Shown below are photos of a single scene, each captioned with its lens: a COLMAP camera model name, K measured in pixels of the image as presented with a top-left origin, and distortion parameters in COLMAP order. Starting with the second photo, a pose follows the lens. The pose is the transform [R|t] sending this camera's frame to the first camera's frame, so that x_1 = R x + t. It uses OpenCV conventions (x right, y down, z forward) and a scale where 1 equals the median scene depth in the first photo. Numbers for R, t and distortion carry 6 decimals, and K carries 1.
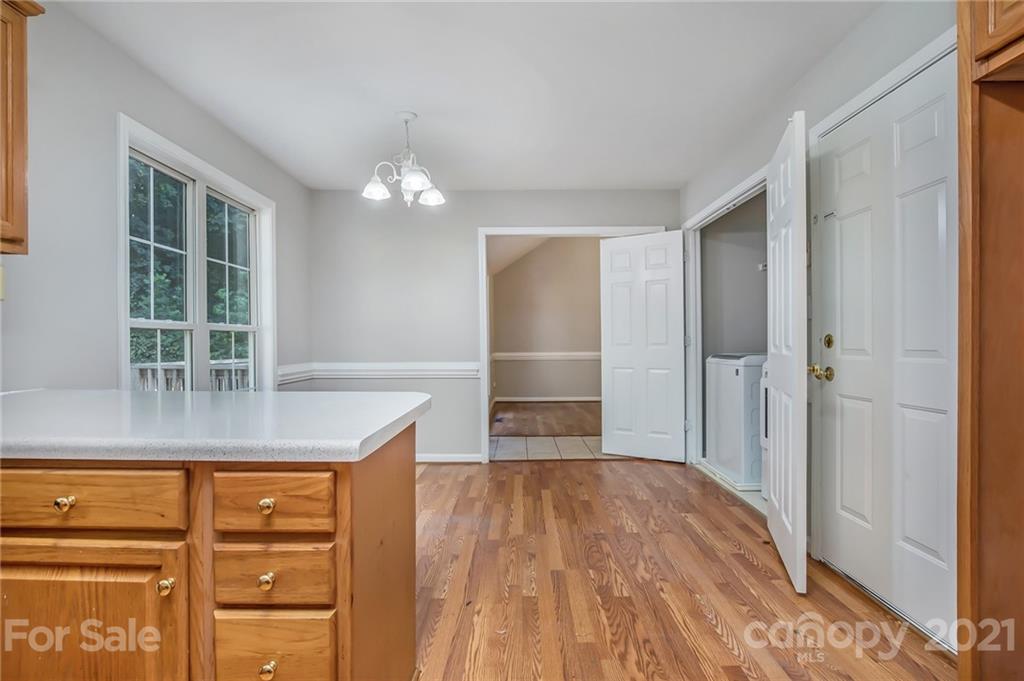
lens RADIAL K [[478.4, 0, 509.1], [0, 478.4, 349.5], [0, 0, 1]] dist [-0.003302, -0.000410]
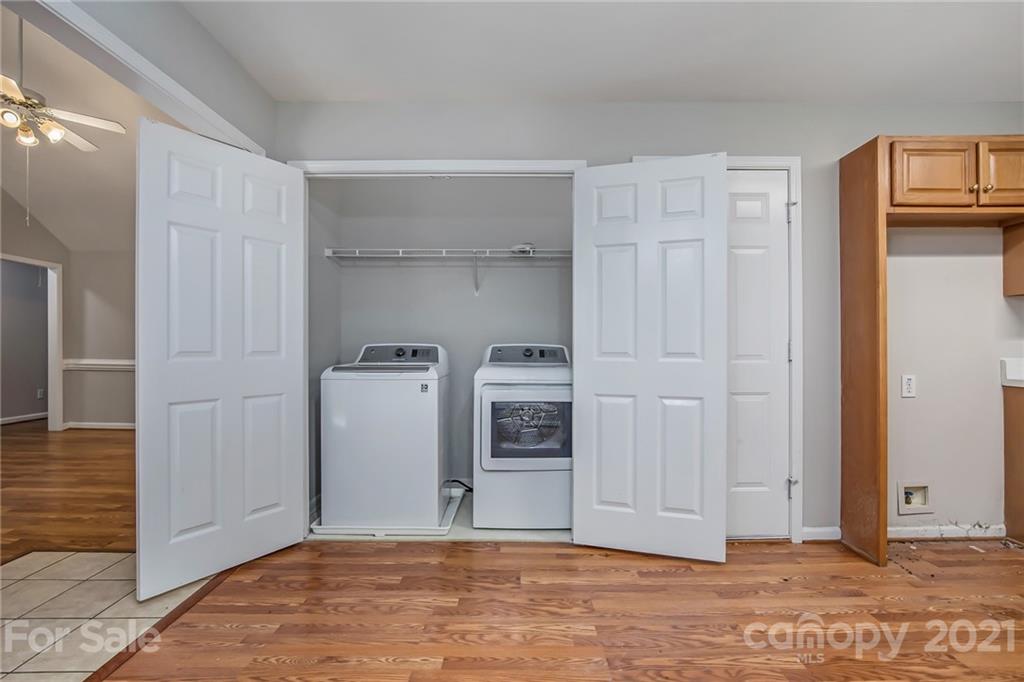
lens RADIAL K [[494.9, 0, 516.6], [0, 494.9, 346.7], [0, 0, 1]] dist [-0.002765, 0.000093]
pose [[-0.045912, 0.013475, 0.998855, -0.582509], [0.009539, 0.999869, -0.013050, -0.013948], [-0.998900, 0.008929, -0.046035, 1.506457]]
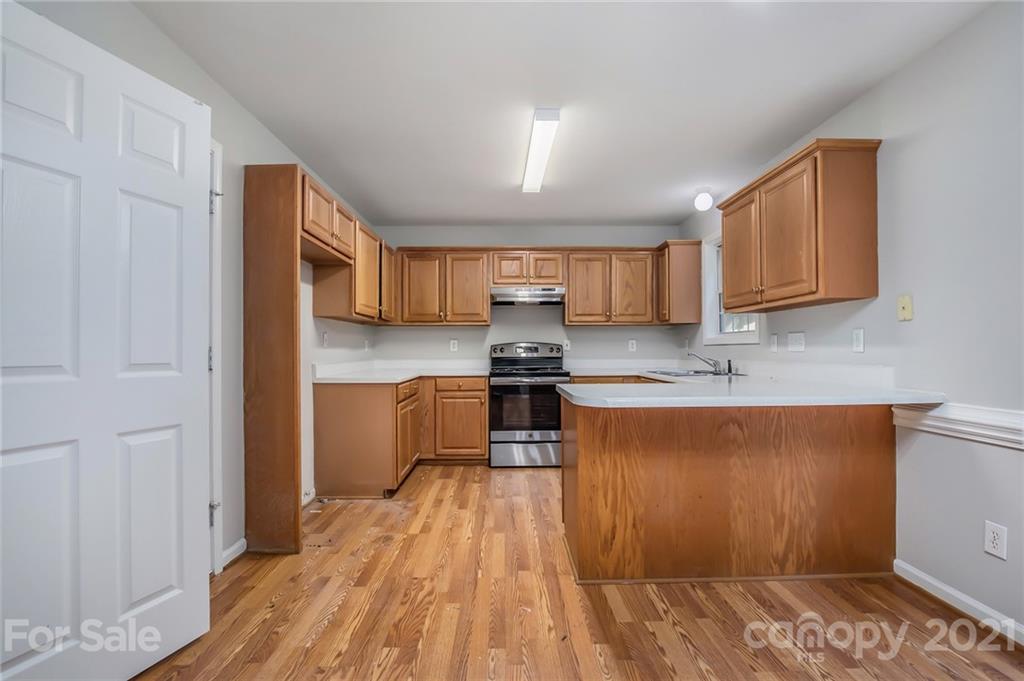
lens RADIAL K [[478.4, 0, 509.1], [0, 478.4, 349.5], [0, 0, 1]] dist [-0.003302, -0.000410]
pose [[-0.999167, 0.012755, -0.038772, 0.048728], [0.012752, 0.999919, 0.000315, -0.027067], [0.038773, -0.000179, -0.999248, 1.870427]]
